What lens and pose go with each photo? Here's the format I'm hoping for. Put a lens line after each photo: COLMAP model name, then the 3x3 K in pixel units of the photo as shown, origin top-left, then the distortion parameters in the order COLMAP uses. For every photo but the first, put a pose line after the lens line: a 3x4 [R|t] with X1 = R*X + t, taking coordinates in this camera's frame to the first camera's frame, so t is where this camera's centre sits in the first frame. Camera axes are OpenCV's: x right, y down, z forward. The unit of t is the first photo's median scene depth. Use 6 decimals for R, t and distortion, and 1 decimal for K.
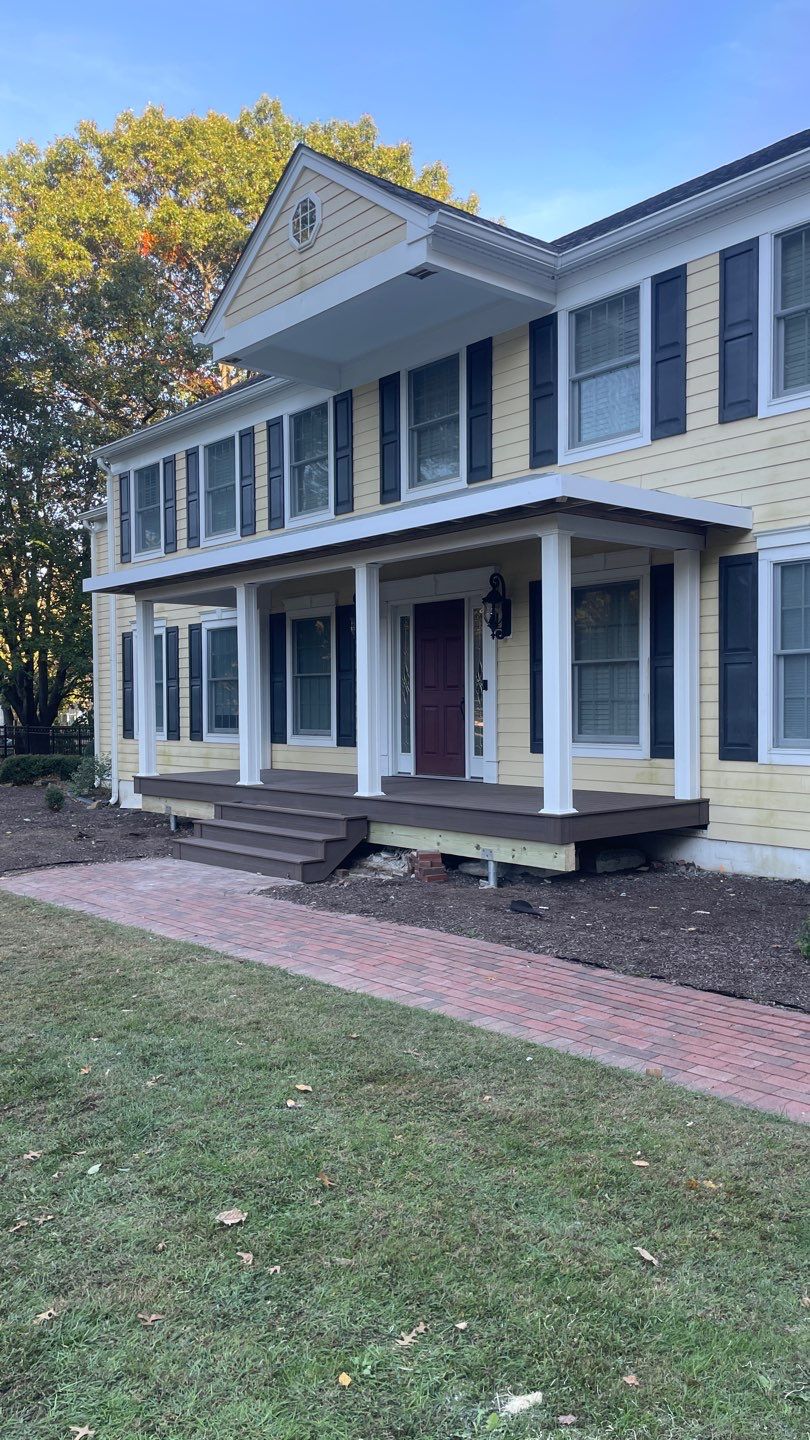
lens RADIAL K [[1076.1, 0, 401.8], [0, 1076.1, 726.9], [0, 0, 1]] dist [0.048468, -0.016240]
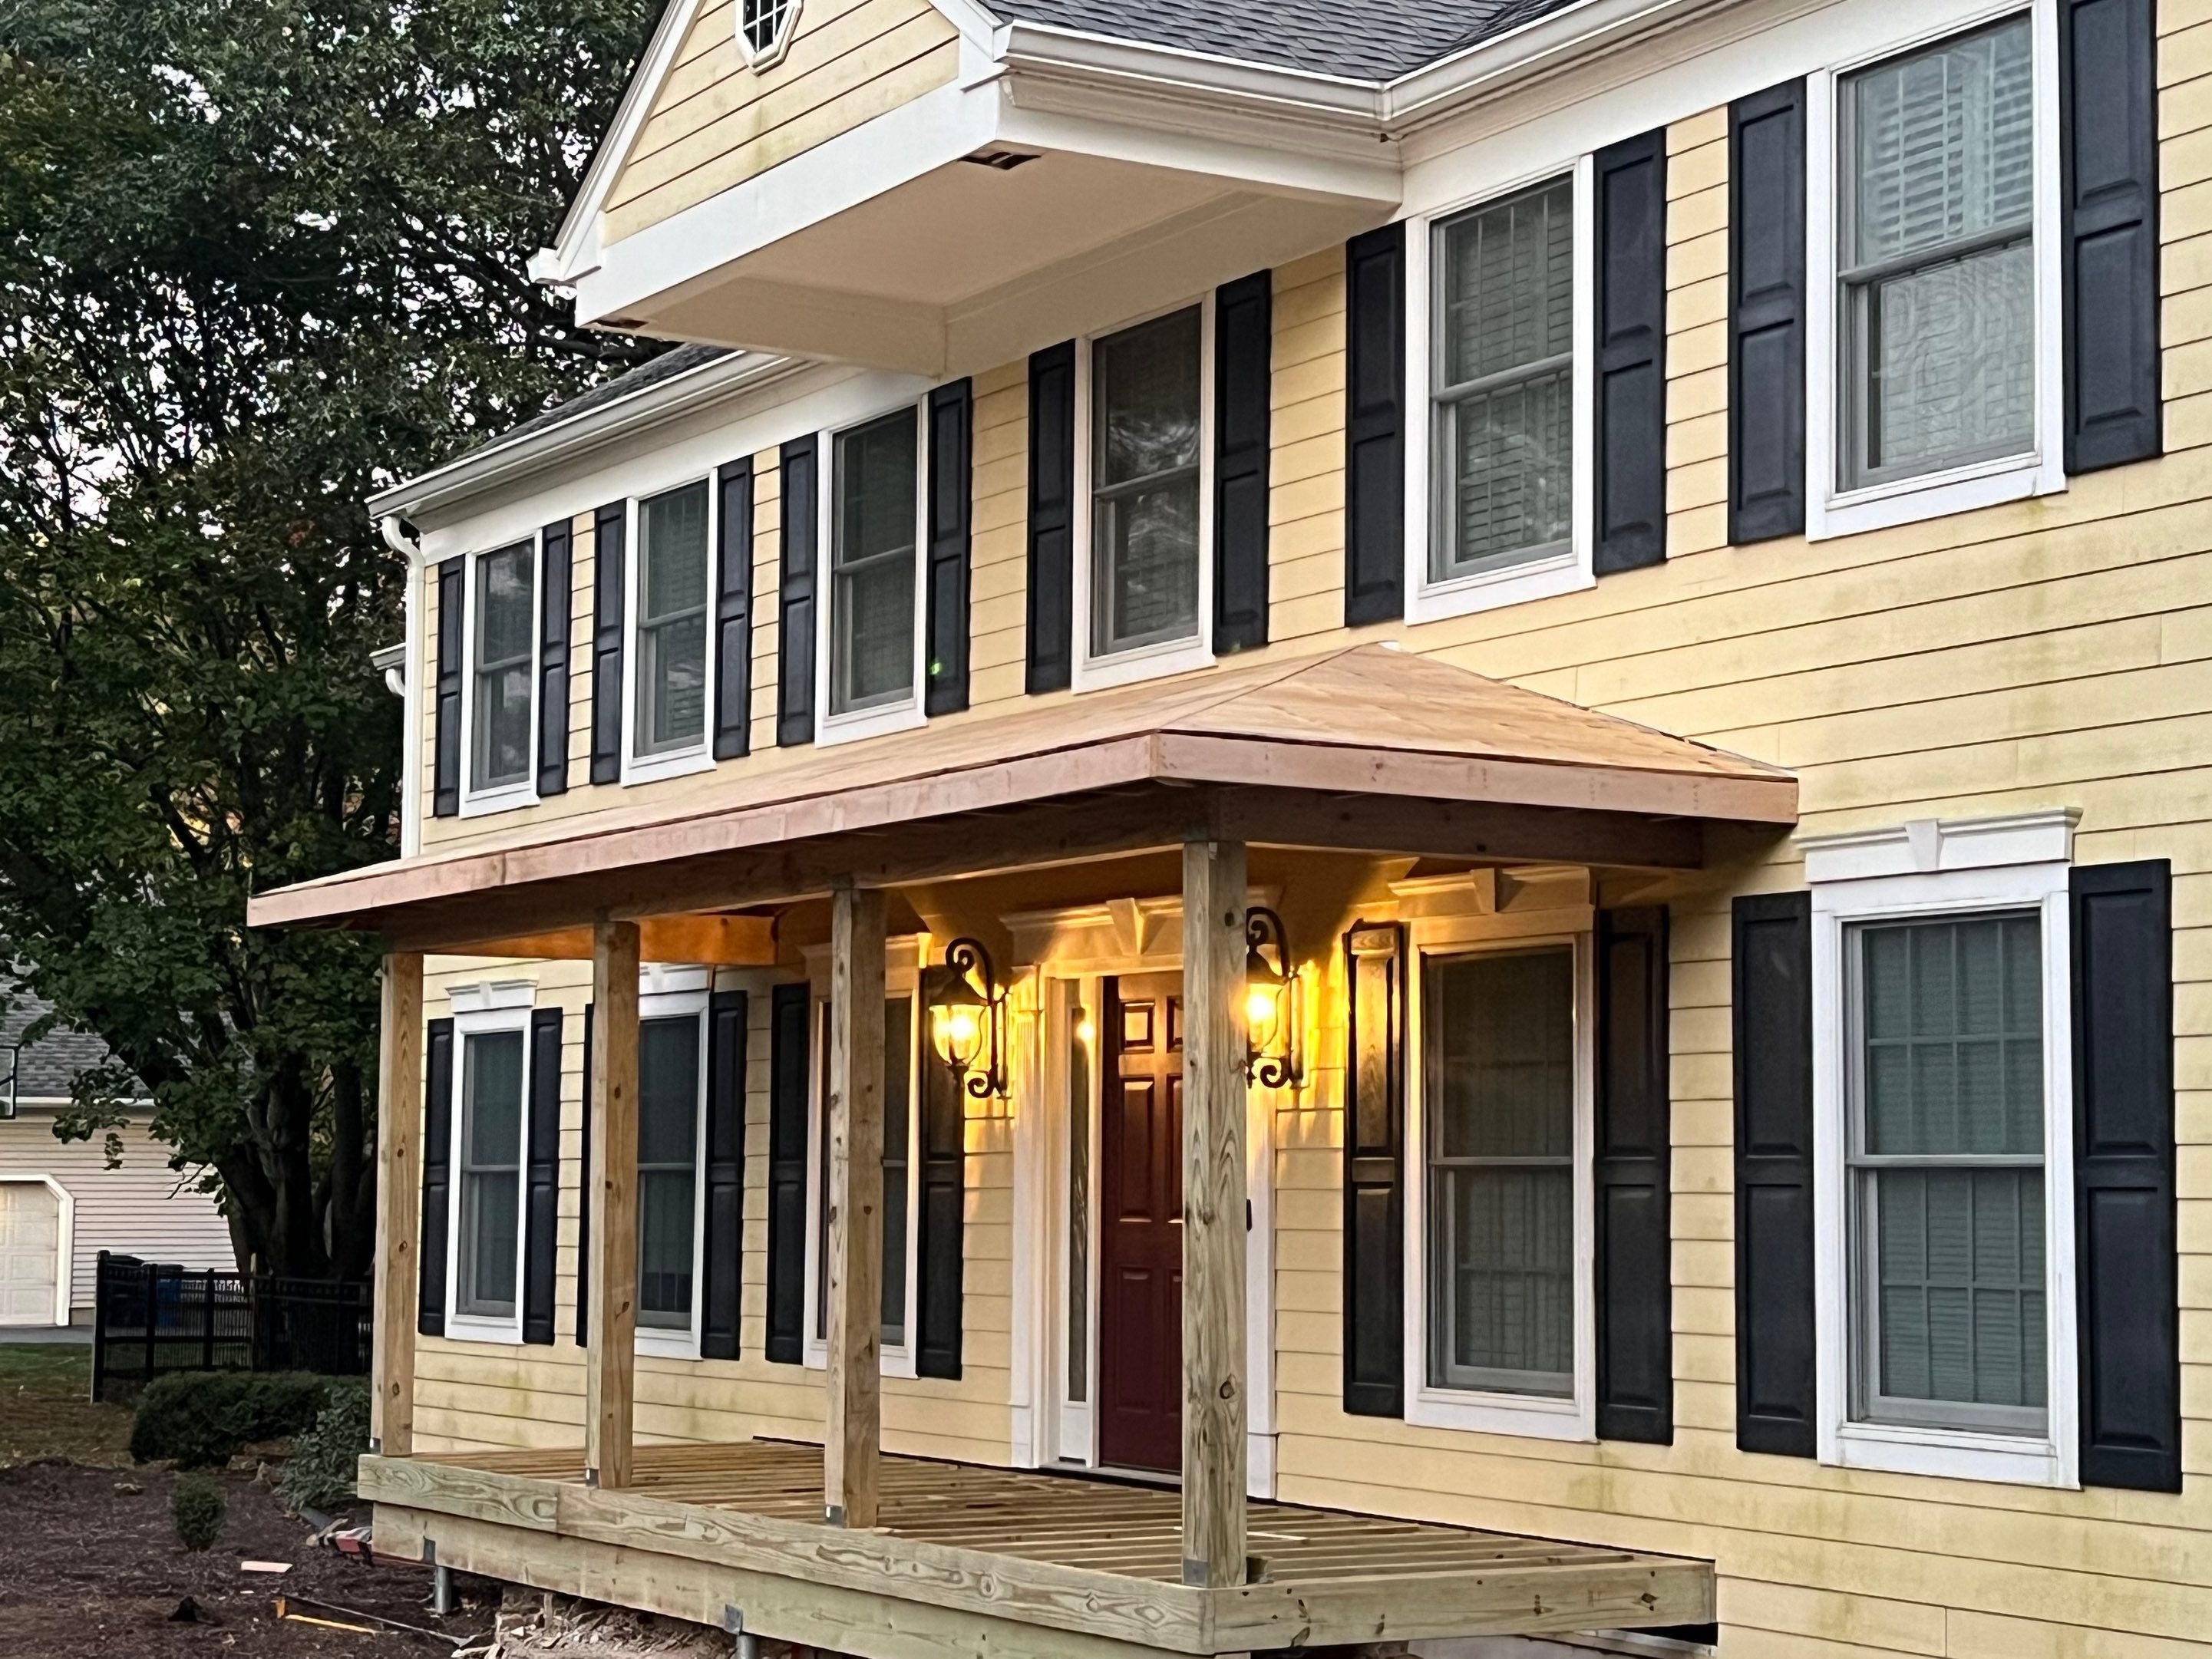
lens RADIAL K [[3913.5, 0, 1105.5], [0, 3913.5, 830.3], [0, 0, 1]] dist [0.124461, 0.000000]
pose [[0.985957, -0.000554, -0.166996, 0.266977], [-0.017942, 0.993855, -0.109230, -0.024726], [0.166030, 0.110692, 0.979888, -0.315468]]
